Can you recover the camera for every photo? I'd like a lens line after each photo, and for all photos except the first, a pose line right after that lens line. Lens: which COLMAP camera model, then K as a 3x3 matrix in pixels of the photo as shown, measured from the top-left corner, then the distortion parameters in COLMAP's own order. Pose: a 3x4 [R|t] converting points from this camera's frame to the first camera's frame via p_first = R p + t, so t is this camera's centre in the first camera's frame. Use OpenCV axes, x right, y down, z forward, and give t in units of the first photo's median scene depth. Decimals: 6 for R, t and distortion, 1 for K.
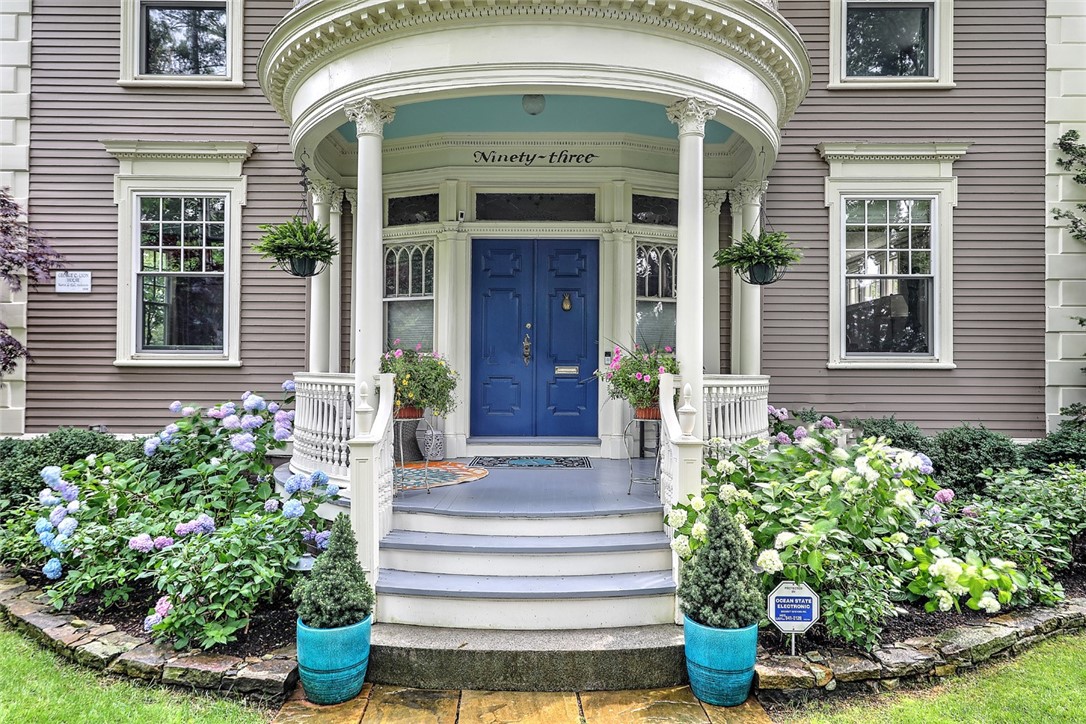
lens RADIAL K [[701.0, 0, 543.0], [0, 701.0, 362.0], [0, 0, 1]] dist [0.021844, -0.000349]
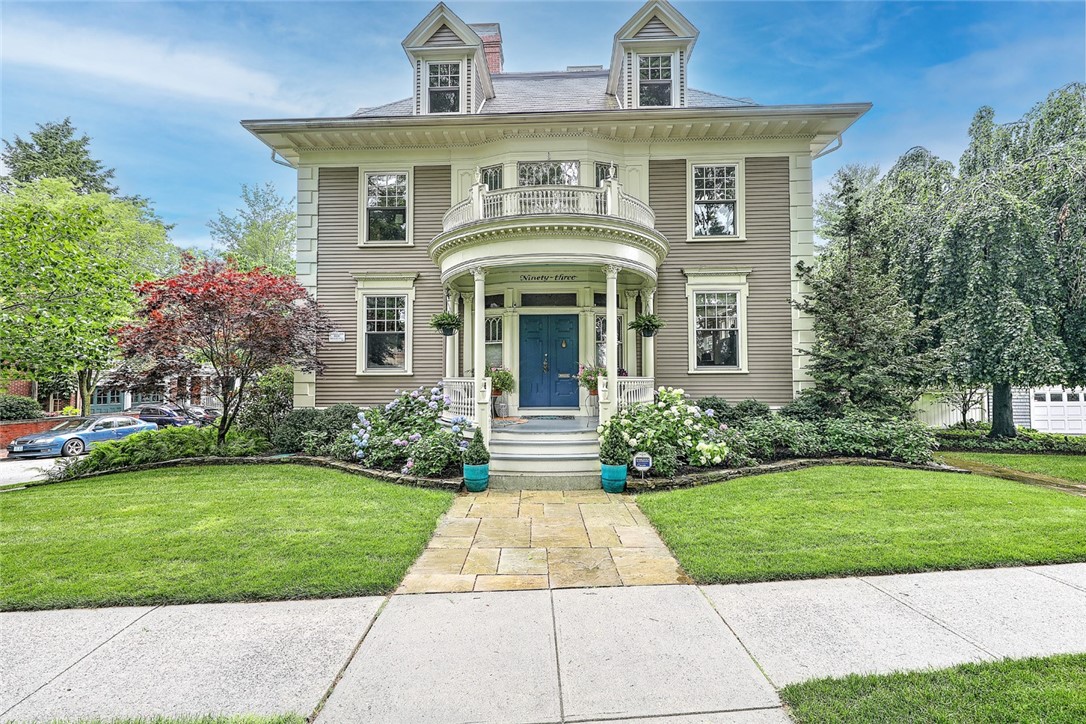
lens RADIAL K [[442.2, 0, 543.0], [0, 442.2, 362.0], [0, 0, 1]] dist [0.014942, -0.006817]
pose [[0.999350, -0.009905, -0.034653, 0.016904], [0.009139, 0.999712, -0.022210, -0.000328], [0.034863, 0.021878, 0.999153, -0.358736]]
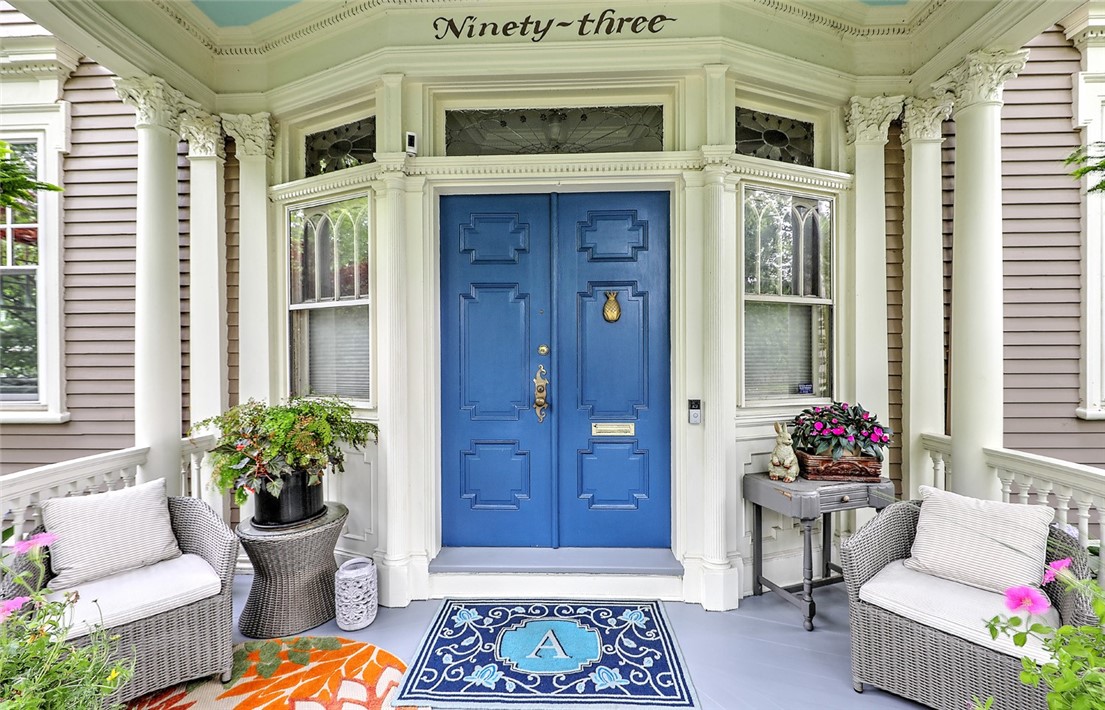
lens RADIAL K [[436.5, 0, 552.5], [0, 436.5, 355.0], [0, 0, 1]] dist [0.001777, 0.000159]
pose [[0.999639, -0.011544, -0.024253, -0.005091], [0.011818, 0.999868, 0.011174, -0.052893], [0.024121, -0.011457, 0.999643, 0.675070]]
